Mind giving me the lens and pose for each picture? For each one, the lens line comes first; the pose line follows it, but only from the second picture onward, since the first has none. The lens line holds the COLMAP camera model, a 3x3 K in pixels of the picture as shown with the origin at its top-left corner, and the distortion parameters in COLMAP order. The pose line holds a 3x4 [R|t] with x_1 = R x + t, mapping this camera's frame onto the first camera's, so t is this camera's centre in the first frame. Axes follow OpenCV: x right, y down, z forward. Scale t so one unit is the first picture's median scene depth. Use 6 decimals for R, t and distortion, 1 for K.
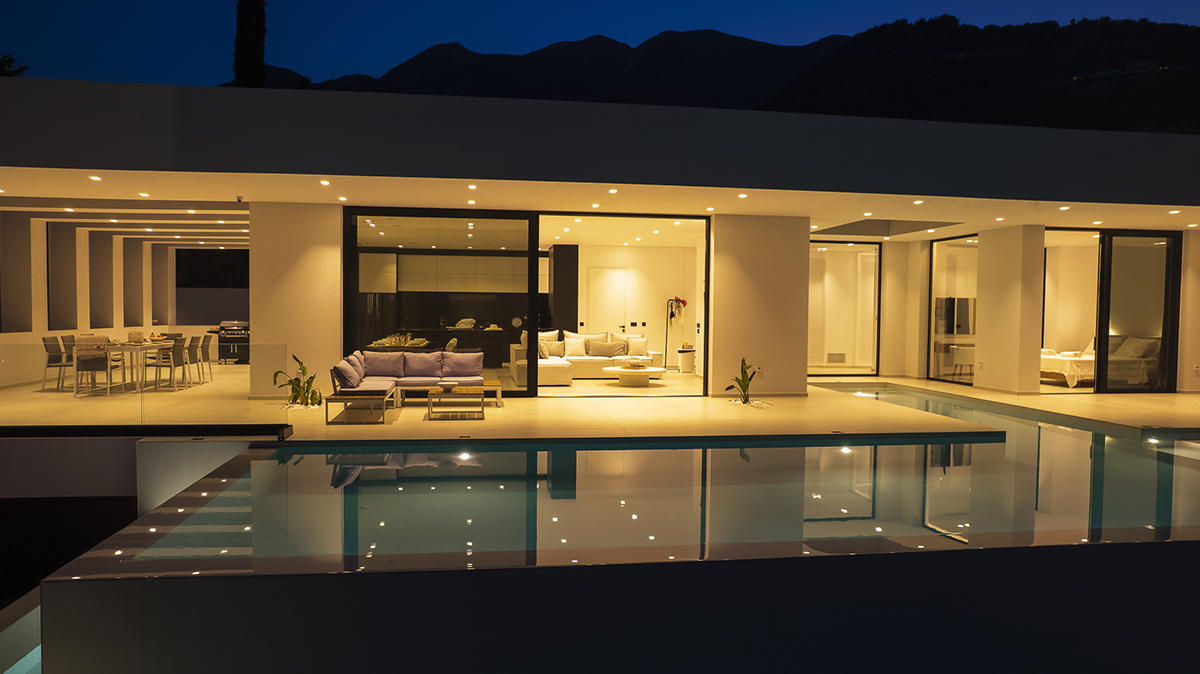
lens RADIAL K [[799.6, 0, 584.1], [0, 799.6, 338.9], [0, 0, 1]] dist [-0.064009, 0.058168]
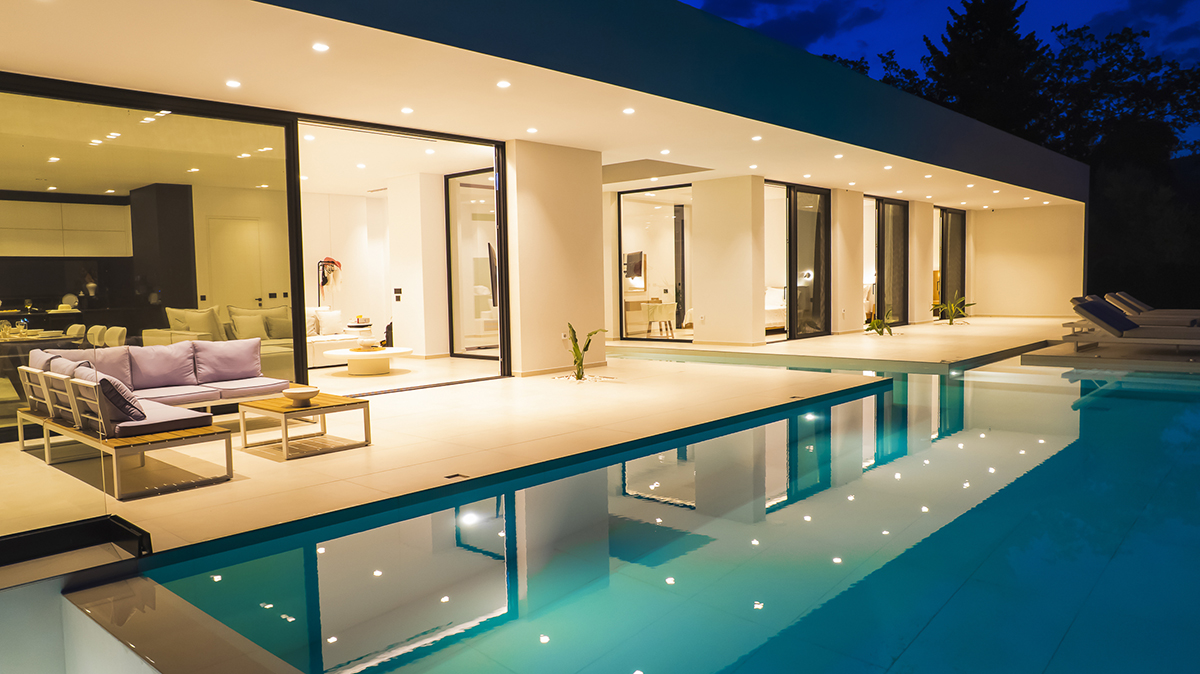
lens RADIAL K [[839.6, 0, 566.1], [0, 839.6, 339.0], [0, 0, 1]] dist [-0.076033, 0.072766]
pose [[0.784581, -0.069186, 0.616154, -0.265415], [0.052187, 0.997597, 0.045566, 0.001326], [-0.617826, -0.003595, 0.786307, 0.286869]]
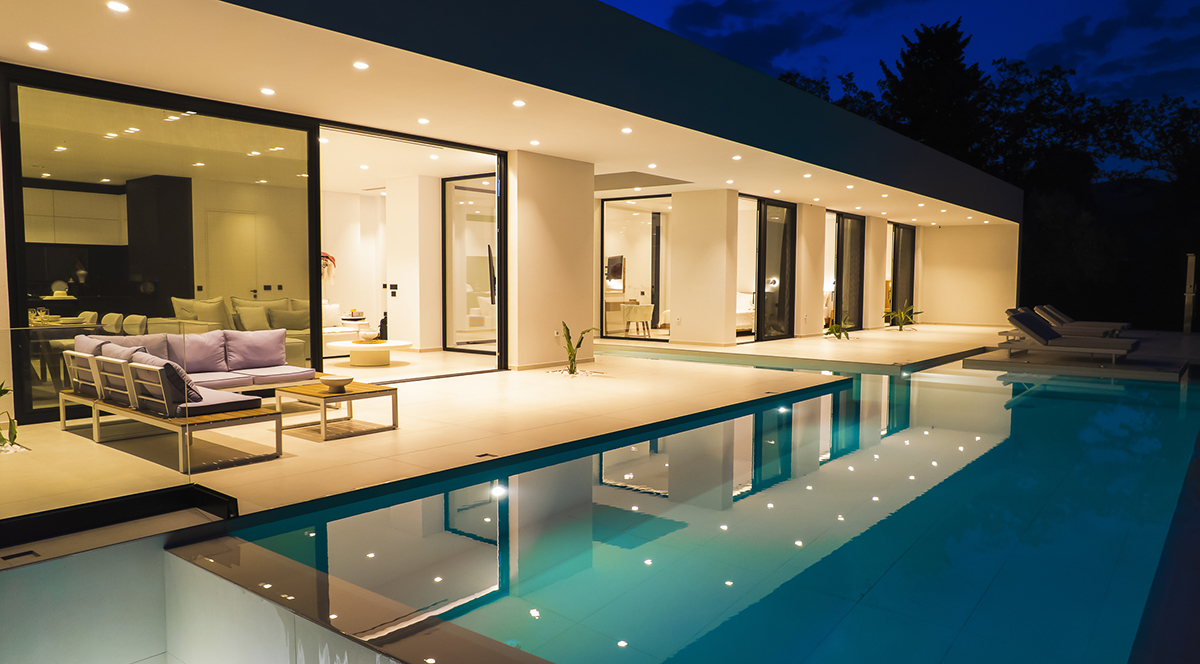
lens RADIAL K [[821.2, 0, 609.8], [0, 821.2, 335.0], [0, 0, 1]] dist [-0.070410, 0.059121]
pose [[0.723171, -0.050983, 0.688785, -0.311804], [0.025609, 0.998565, 0.047024, -0.001498], [-0.690194, -0.016367, 0.723439, 0.270372]]
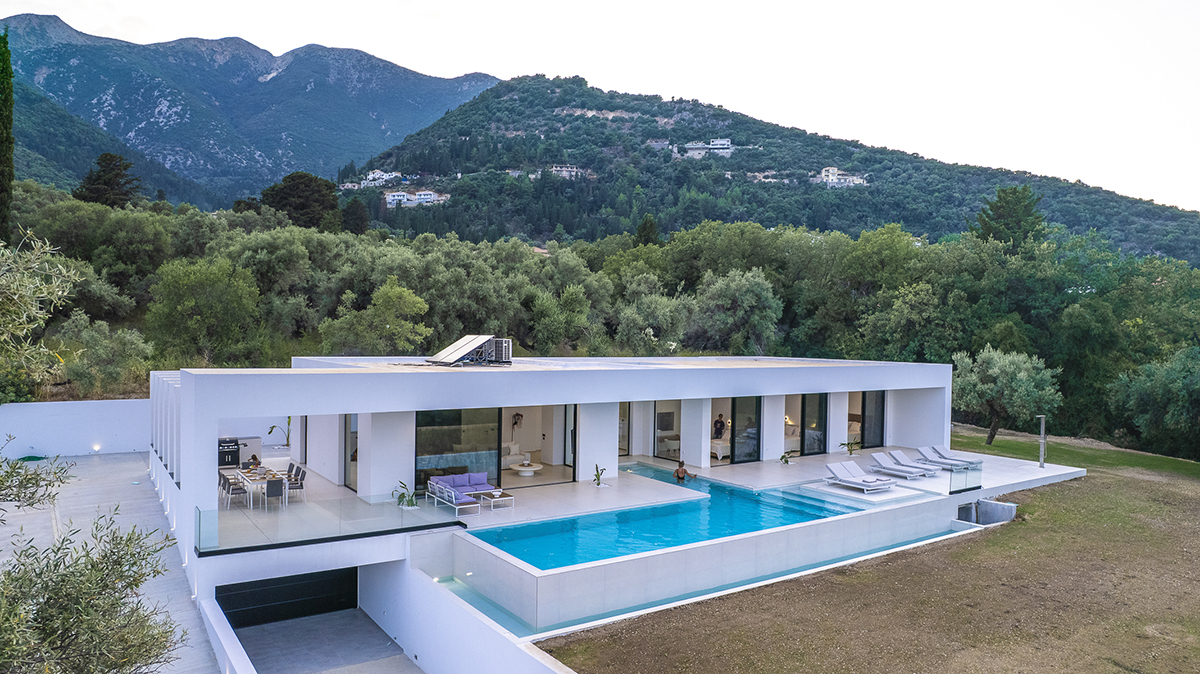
lens RADIAL K [[781.9, 0, 605.7], [0, 781.9, 338.6], [0, 0, 1]] dist [-0.063870, 0.055700]
pose [[0.891599, 0.002979, 0.452816, -0.607759], [0.007659, 0.999736, -0.021658, -0.223488], [-0.452761, 0.022778, 0.891341, -0.743199]]
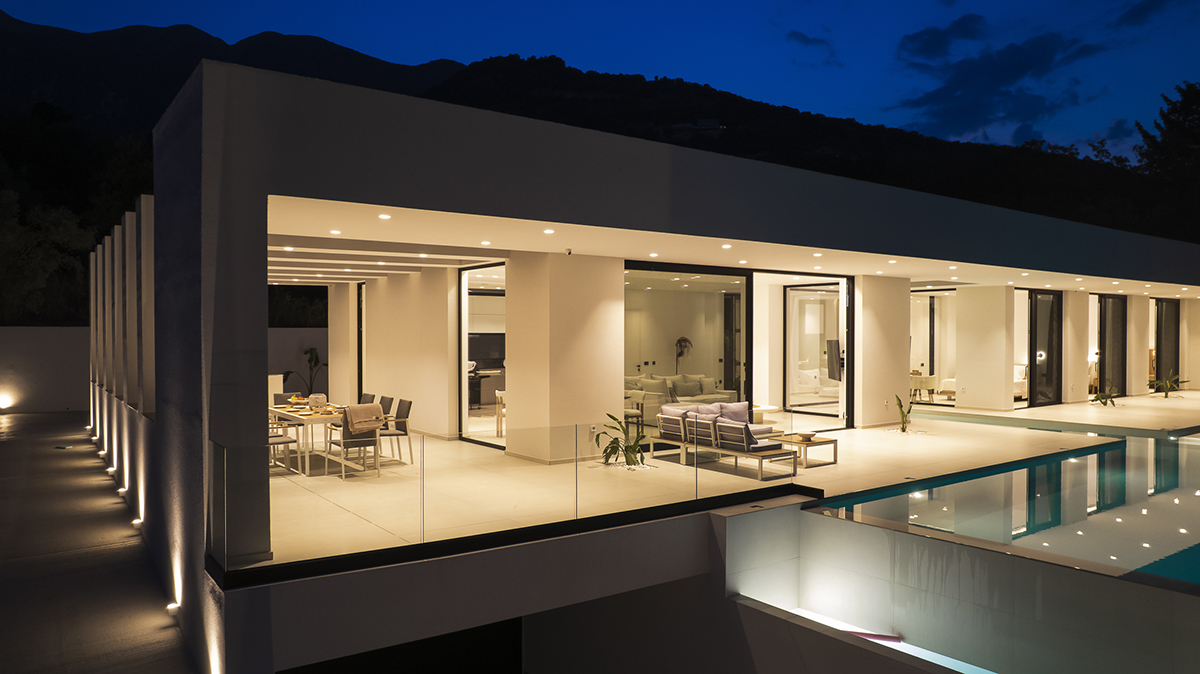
lens RADIAL K [[816.7, 0, 600.0], [0, 816.7, 337.0], [0, 0, 1]] dist [-0.071889, 0.072380]
pose [[0.881103, -0.012668, 0.472755, -0.651576], [0.025814, 0.999439, -0.021332, -0.041041], [-0.472220, 0.030999, 0.880935, 0.100902]]
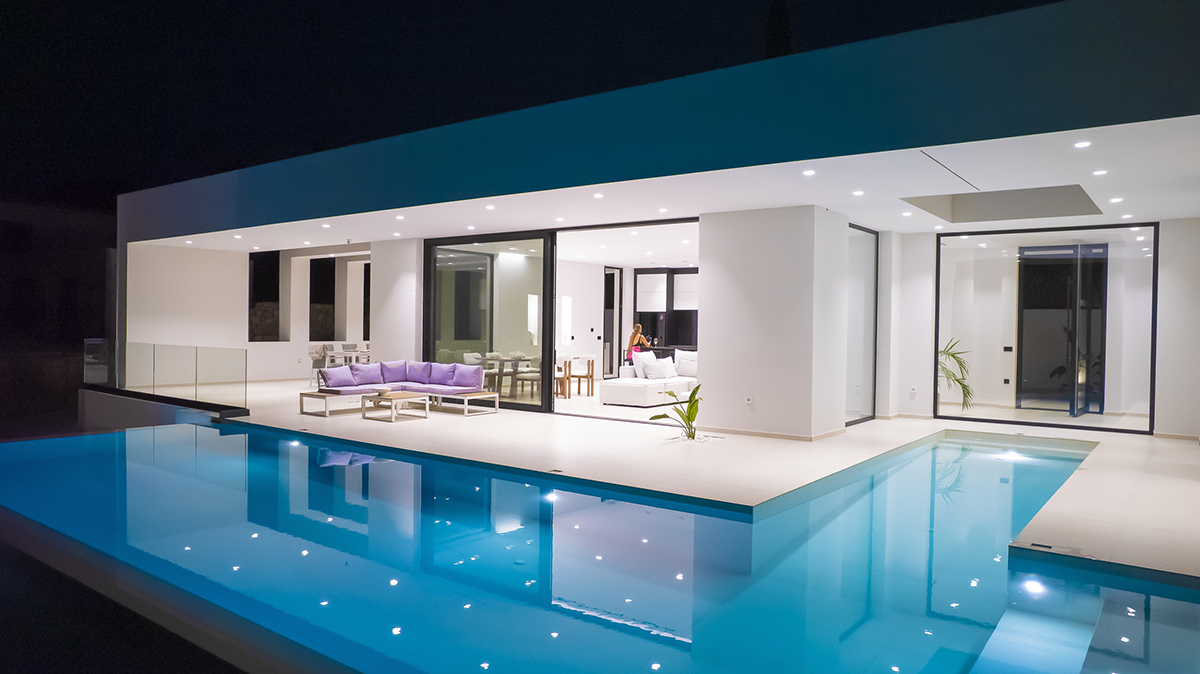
lens RADIAL K [[799.6, 0, 584.1], [0, 799.6, 338.9], [0, 0, 1]] dist [-0.064009, 0.058168]
pose [[0.692390, 0.011481, -0.721432, 0.595410], [-0.032934, 0.999334, -0.015705, -0.005222], [0.720771, 0.034633, 0.692307, 0.281735]]
